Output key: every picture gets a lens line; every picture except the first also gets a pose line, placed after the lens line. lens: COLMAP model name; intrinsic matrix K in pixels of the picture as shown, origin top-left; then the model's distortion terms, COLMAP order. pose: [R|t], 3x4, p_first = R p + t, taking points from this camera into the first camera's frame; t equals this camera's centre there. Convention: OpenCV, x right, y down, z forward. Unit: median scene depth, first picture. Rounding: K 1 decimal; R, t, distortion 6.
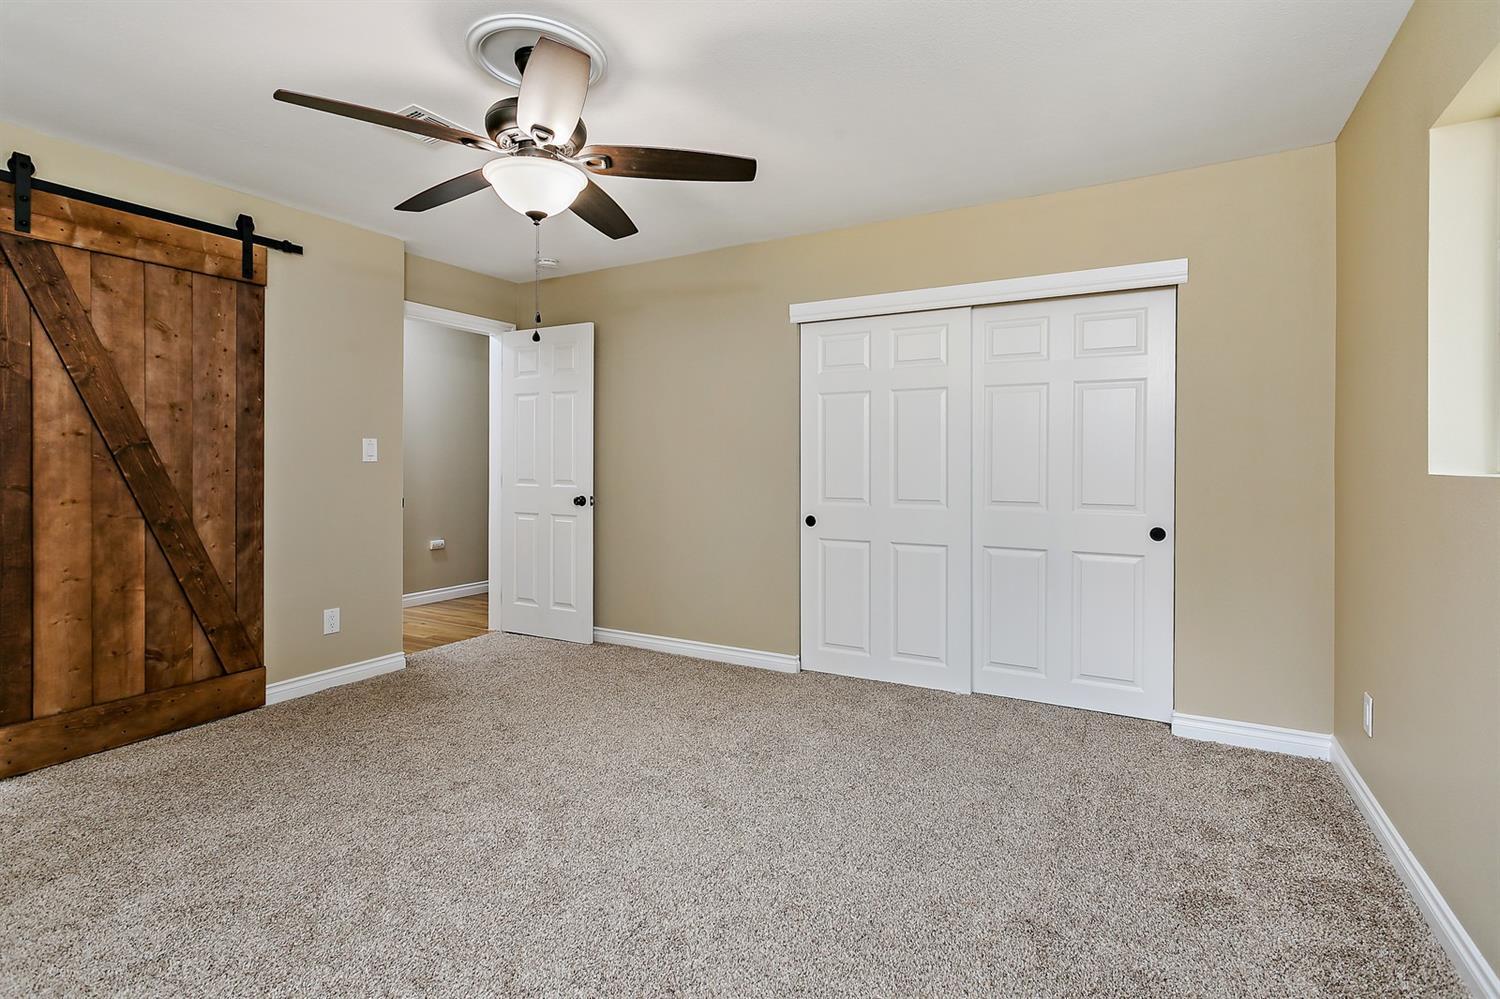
lens RADIAL K [[719.5, 0, 733.6], [0, 719.5, 468.1], [0, 0, 1]] dist [0.002432, -0.000263]
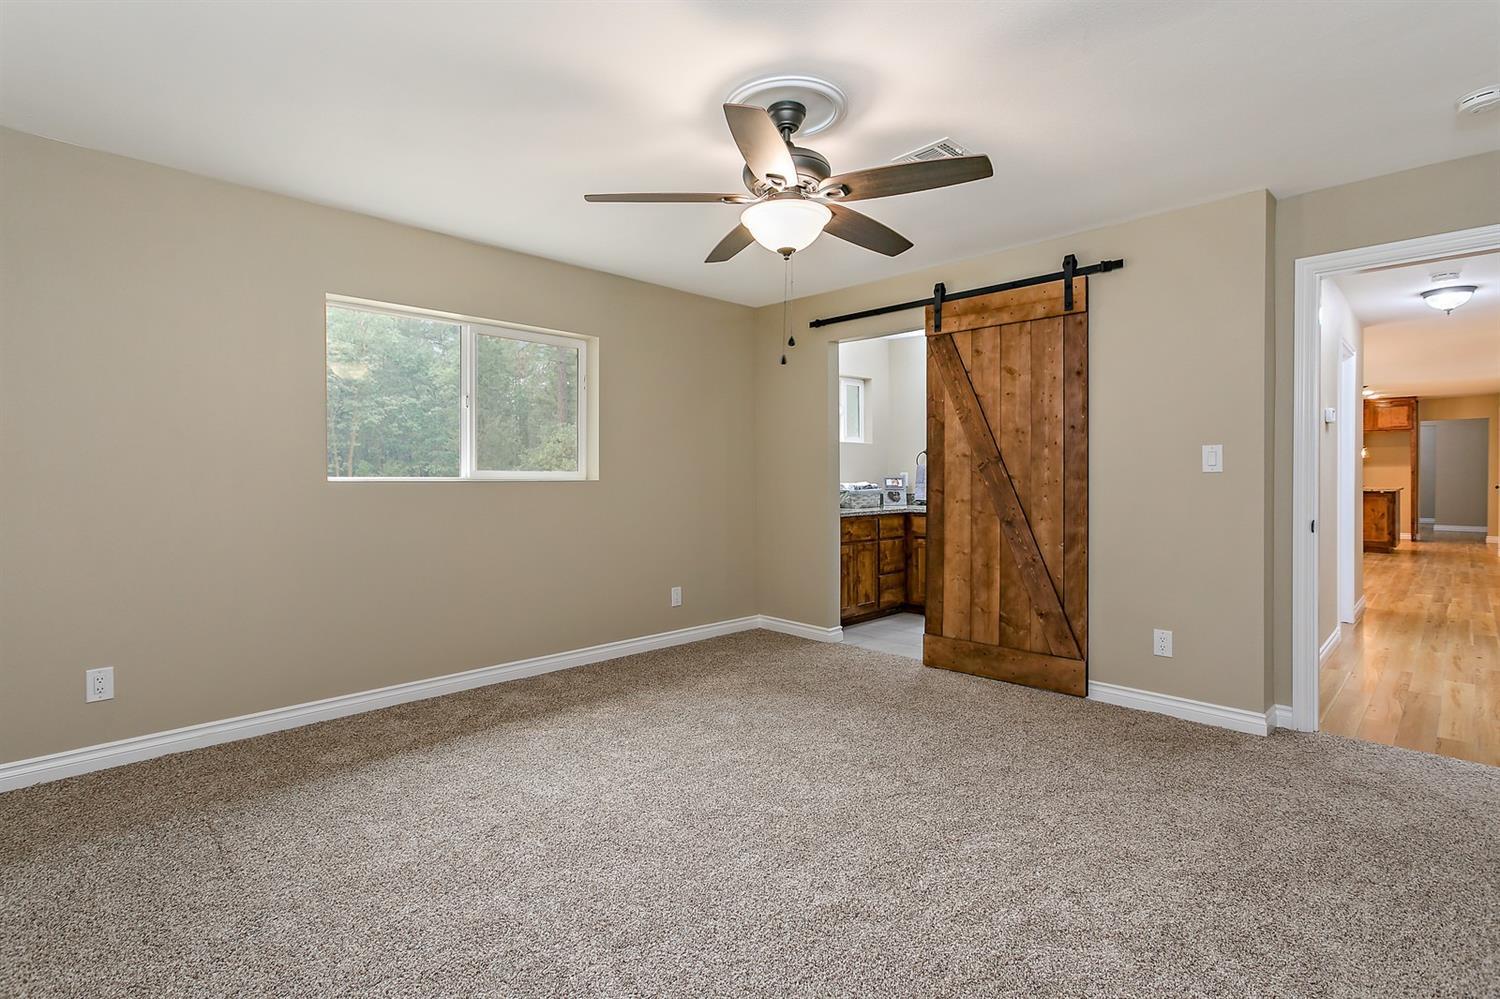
lens RADIAL K [[719.5, 0, 748.4], [0, 719.5, 486.4], [0, 0, 1]] dist [0.002432, -0.000263]
pose [[-0.257069, 0.002606, -0.966390, 0.589341], [-0.011508, 0.999917, 0.005758, 0.012031], [0.966325, 0.012601, -0.257018, 0.873844]]
